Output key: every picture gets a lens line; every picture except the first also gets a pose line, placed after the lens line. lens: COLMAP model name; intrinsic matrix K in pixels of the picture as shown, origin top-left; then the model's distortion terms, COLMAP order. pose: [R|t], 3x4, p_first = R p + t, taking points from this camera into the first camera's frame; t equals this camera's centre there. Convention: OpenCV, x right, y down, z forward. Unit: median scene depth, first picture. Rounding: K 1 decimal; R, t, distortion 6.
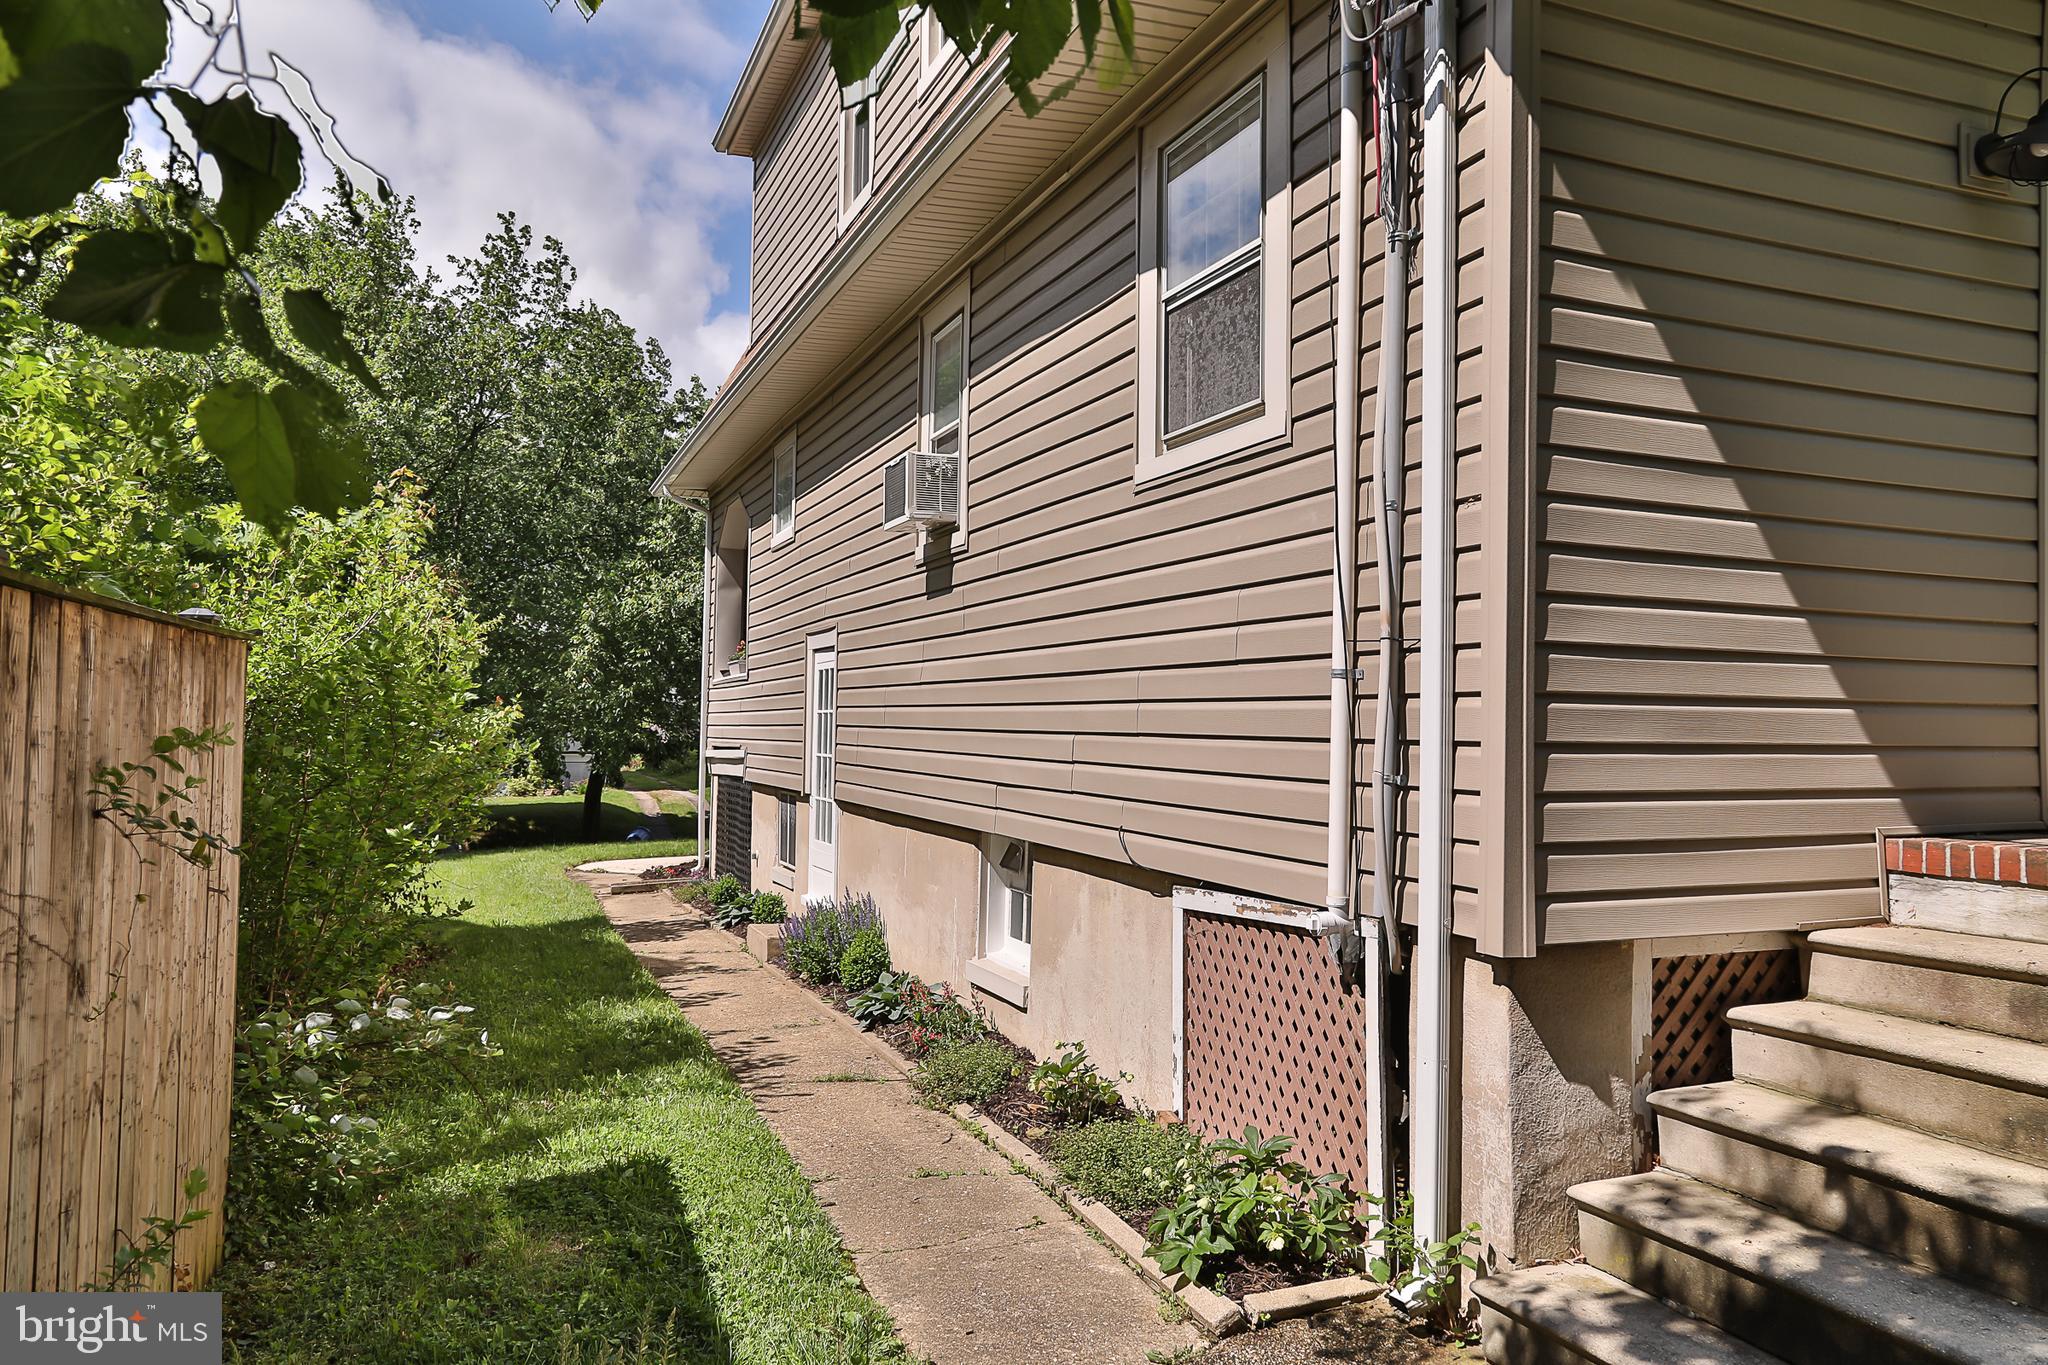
lens RADIAL K [[1461.5, 0, 1024.0], [0, 1461.5, 682.5], [0, 0, 1]] dist [0.000011, 0.000282]
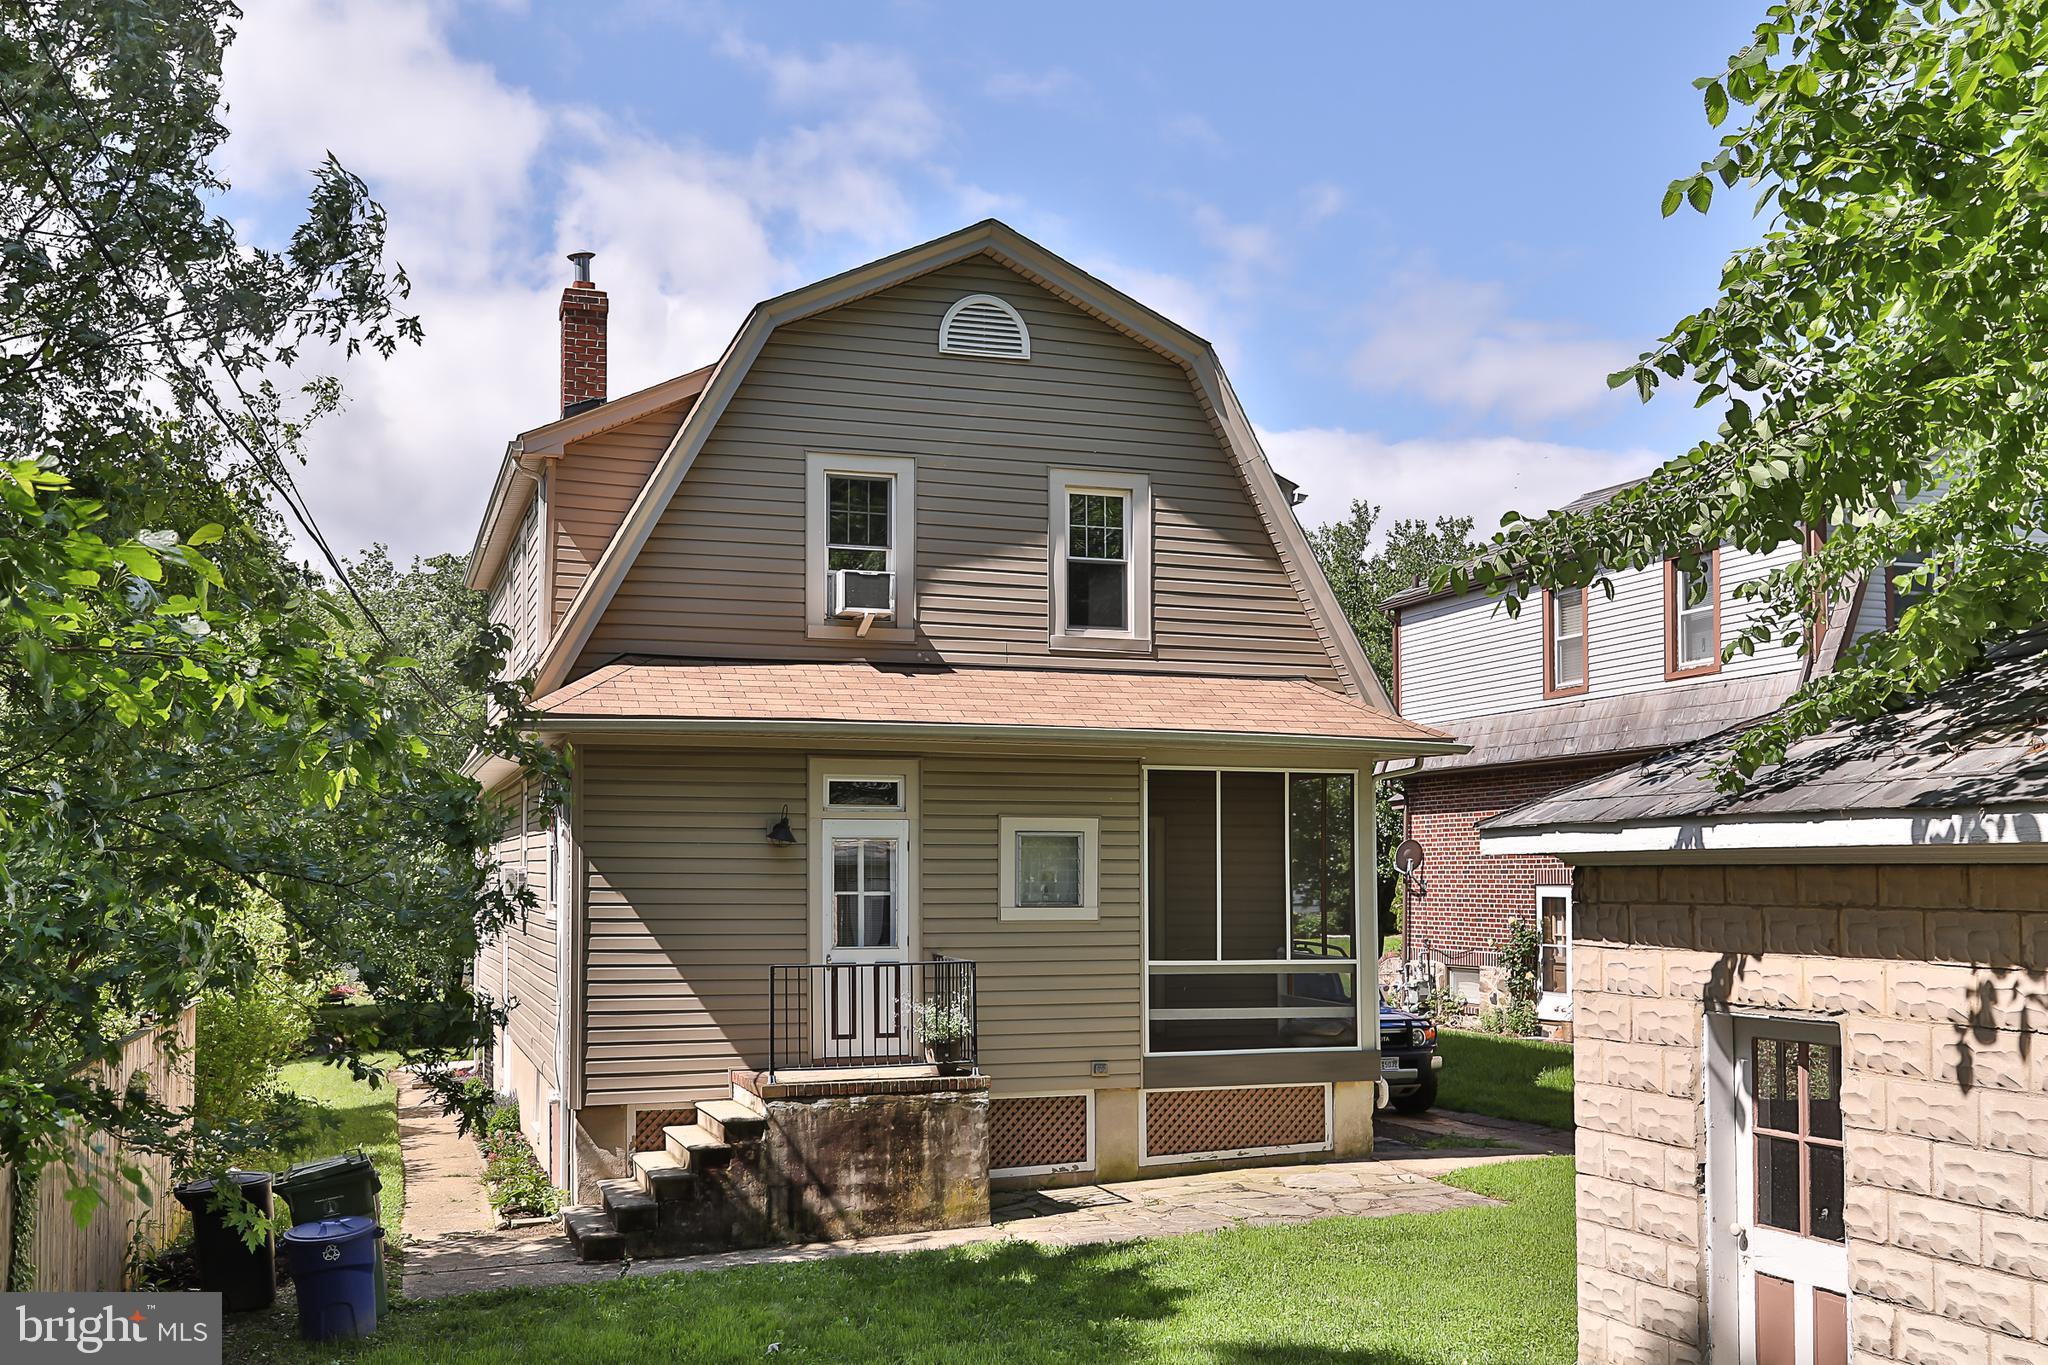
lens RADIAL K [[1986.8, 0, 1024.0], [0, 1986.8, 682.5], [0, 0, 1]] dist [-0.143299, 0.005099]
pose [[0.998669, -0.020615, -0.047282, 1.464292], [0.017735, 0.998009, -0.060531, -0.449387], [0.048436, 0.059612, 0.997046, -3.143441]]
